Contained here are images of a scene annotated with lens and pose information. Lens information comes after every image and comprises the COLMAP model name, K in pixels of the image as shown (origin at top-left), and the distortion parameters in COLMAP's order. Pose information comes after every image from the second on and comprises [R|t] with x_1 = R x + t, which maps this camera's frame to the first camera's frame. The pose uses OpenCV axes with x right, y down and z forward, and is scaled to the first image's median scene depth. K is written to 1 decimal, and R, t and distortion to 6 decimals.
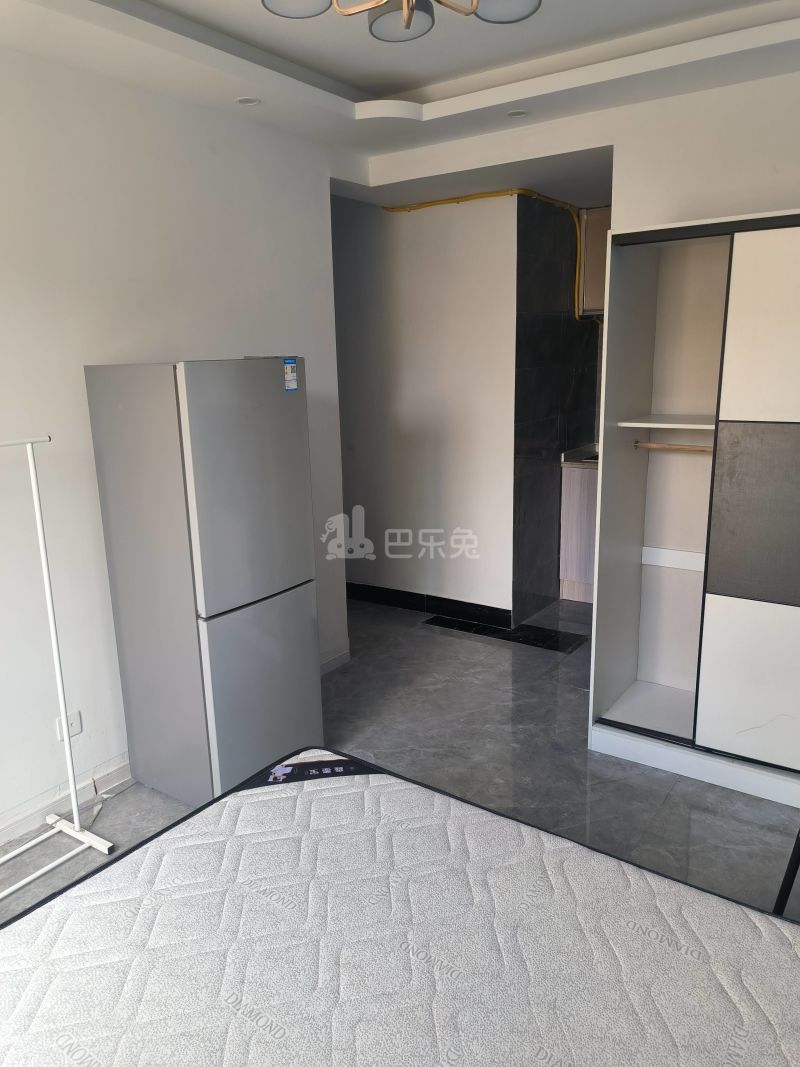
lens RADIAL K [[776.2, 0, 397.2], [0, 776.2, 526.1], [0, 0, 1]] dist [0.018106, -0.024320]
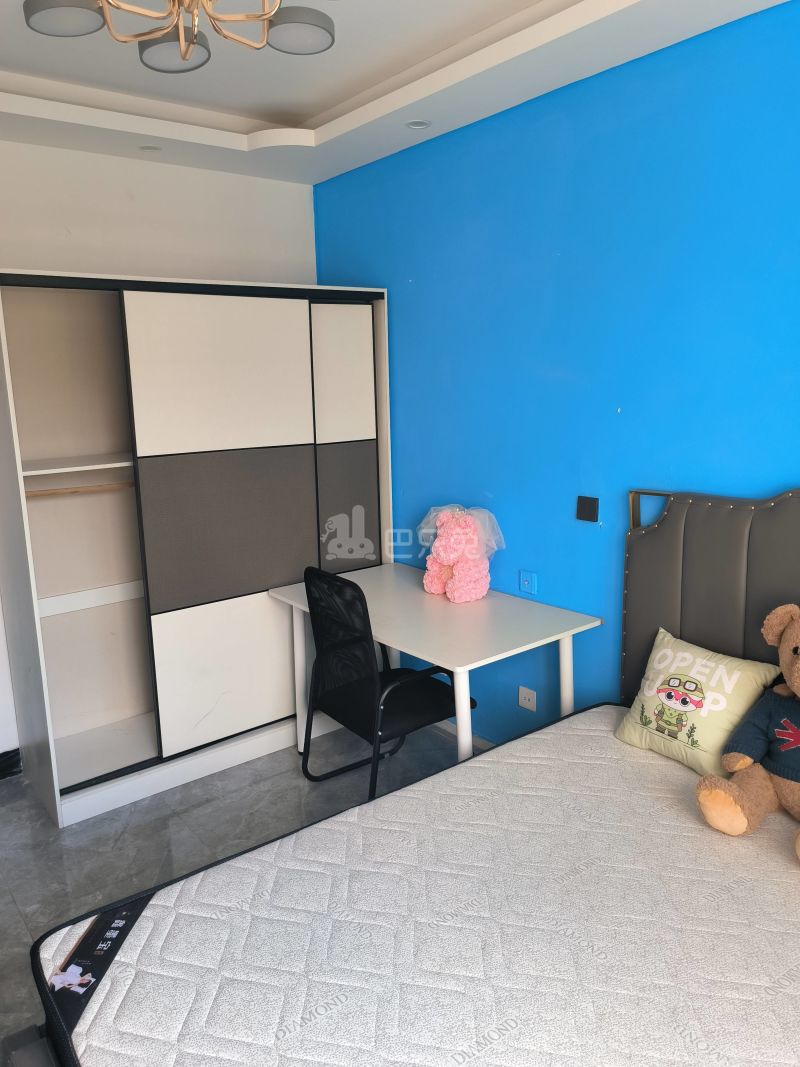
lens RADIAL K [[776.2, 0, 392.6], [0, 776.2, 517.7], [0, 0, 1]] dist [0.018106, -0.024320]
pose [[0.285932, -0.152238, 0.946080, -0.544155], [0.223445, 0.970675, 0.088665, -0.071982], [-0.931834, 0.186045, 0.311564, 0.345931]]
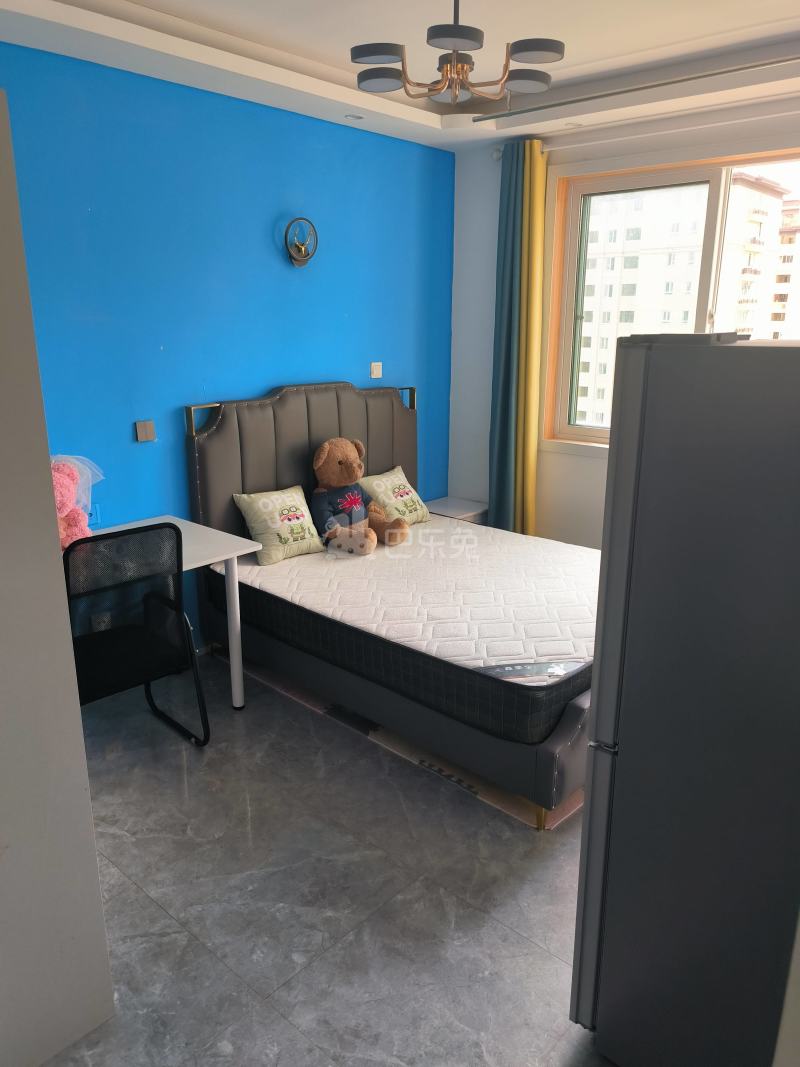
lens RADIAL K [[776.2, 0, 405.9], [0, 776.2, 523.0], [0, 0, 1]] dist [0.018106, -0.024320]
pose [[-0.993042, -0.015058, 0.116795, -0.043441], [0.039613, 0.891284, 0.451712, -0.370097], [-0.110899, 0.453196, -0.884486, 1.624512]]
